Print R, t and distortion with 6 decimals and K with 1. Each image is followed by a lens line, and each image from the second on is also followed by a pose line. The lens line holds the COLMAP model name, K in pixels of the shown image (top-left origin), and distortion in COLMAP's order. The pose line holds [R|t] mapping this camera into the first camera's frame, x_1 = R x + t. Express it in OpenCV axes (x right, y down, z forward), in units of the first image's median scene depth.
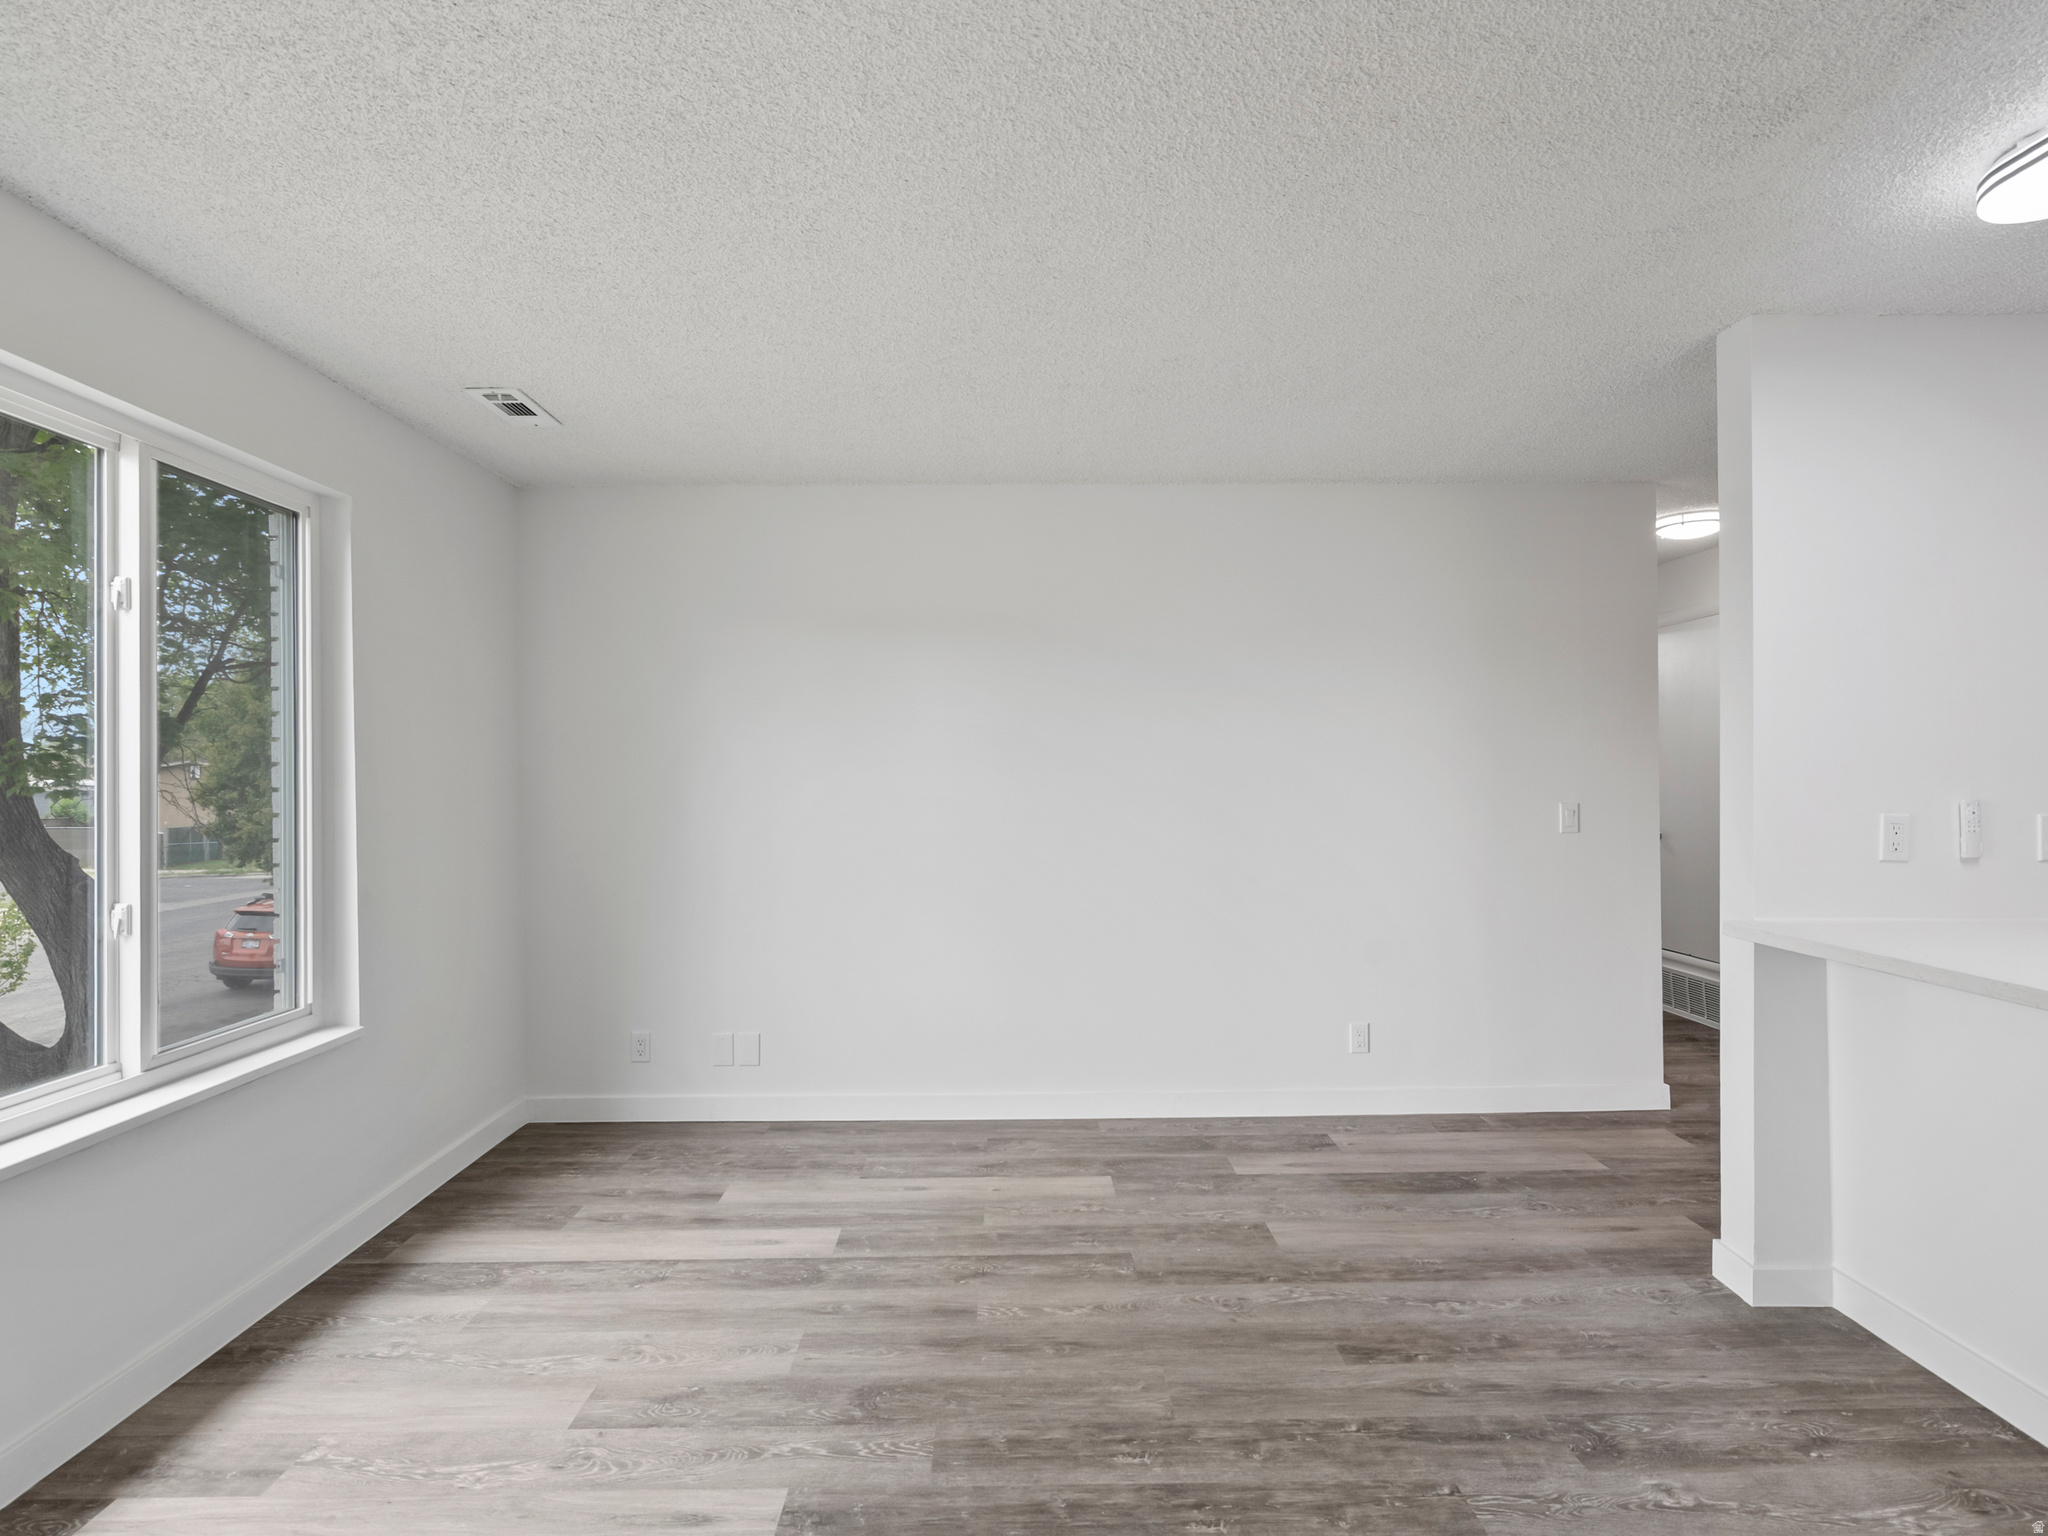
lens RADIAL K [[1037.5, 0, 1024.0], [0, 1037.5, 768.0], [0, 0, 1]] dist [-0.006263, 0.002815]
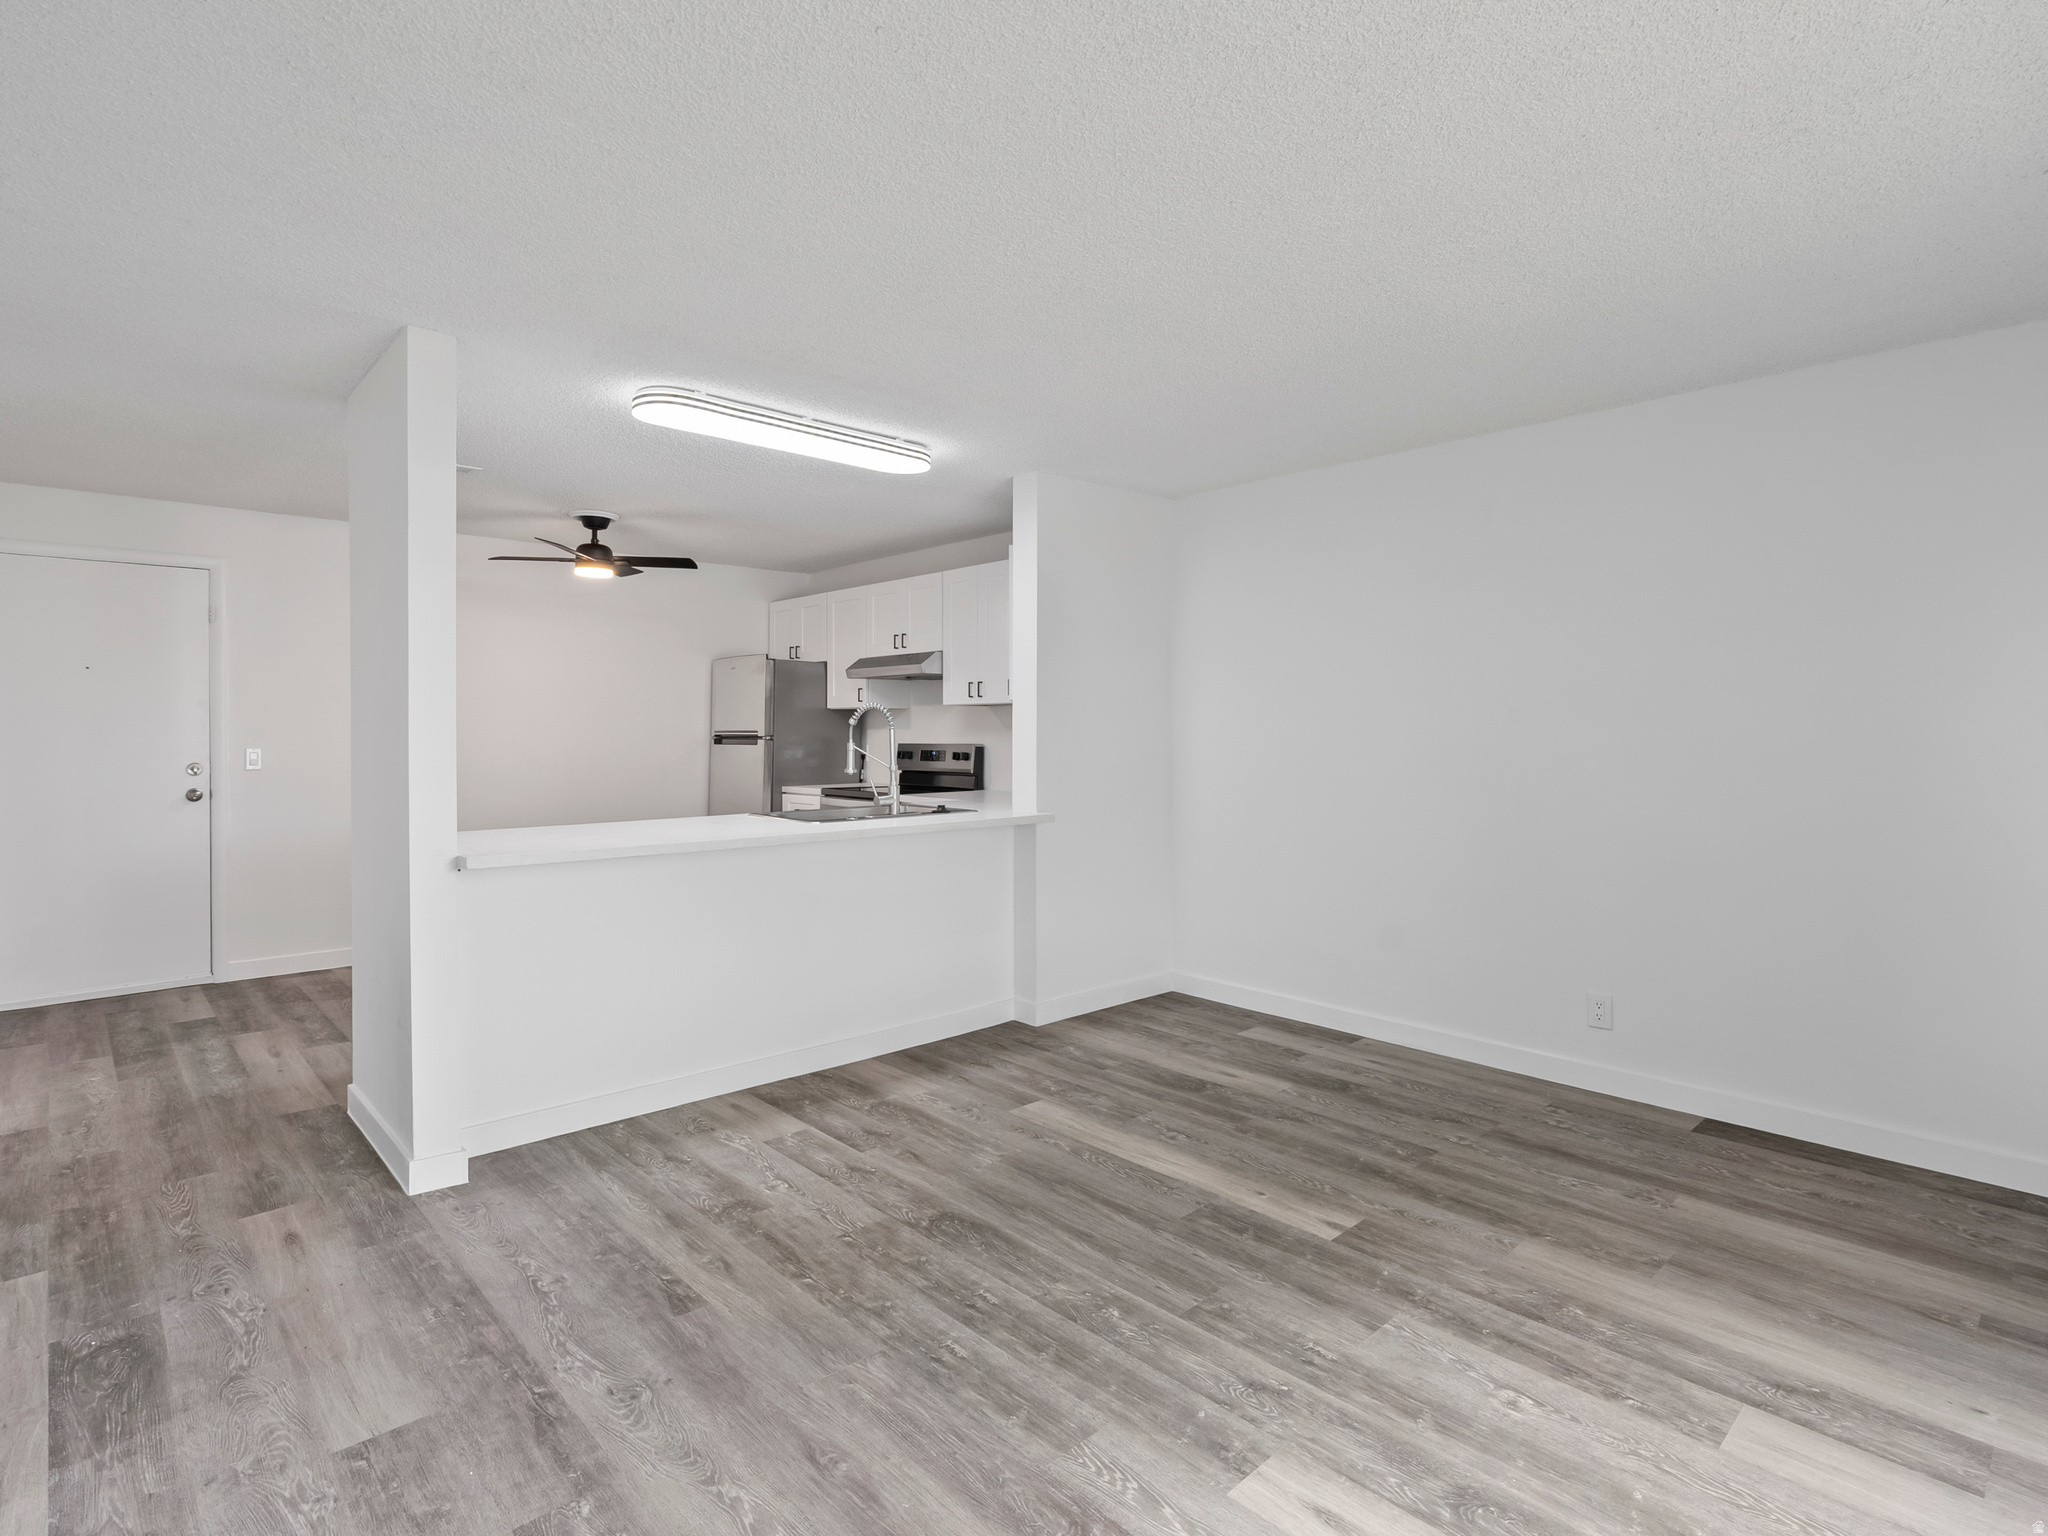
lens RADIAL K [[1051.3, 0, 1025.3], [0, 1051.3, 724.4], [0, 0, 1]] dist [-0.000796, 0.002442]
pose [[-0.671065, 0.012329, 0.741296, -0.572189], [0.001375, 0.999881, -0.015386, 0.018037], [-0.741397, -0.009306, -0.671002, 1.249365]]
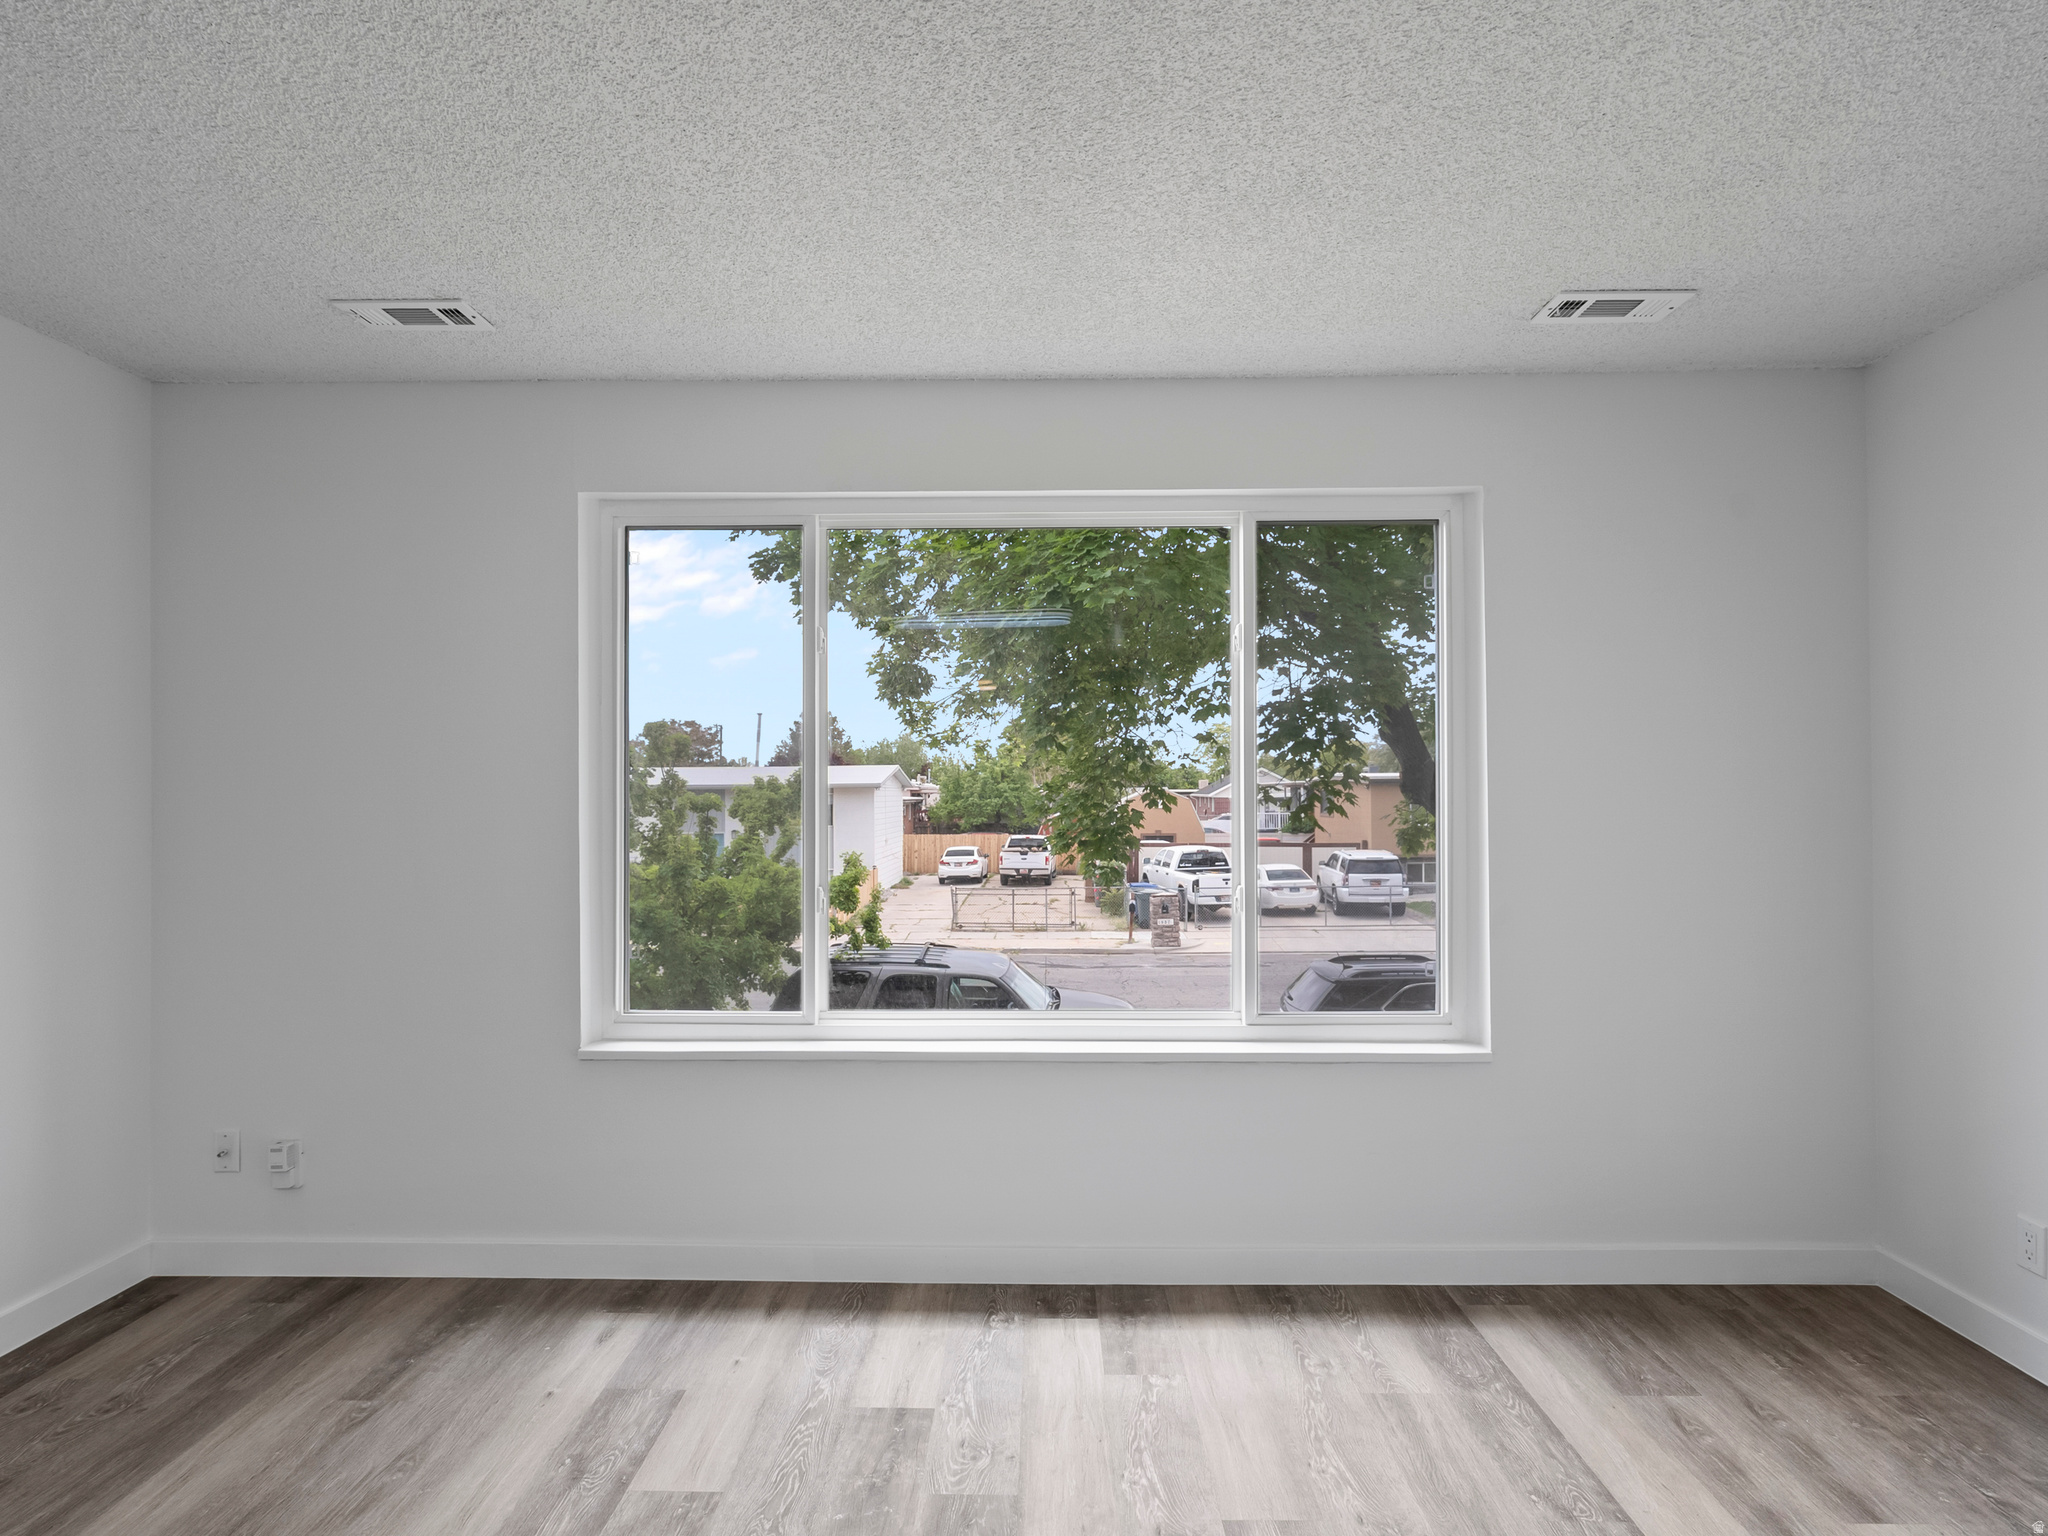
lens RADIAL K [[1086.4, 0, 1020.1], [0, 1086.4, 782.0], [0, 0, 1]] dist [0.000710, 0.000954]
pose [[-0.034814, -0.004832, -0.999382, 0.384627], [0.011191, 0.999924, -0.005225, 0.007785], [0.999331, -0.011366, -0.034758, 0.669208]]
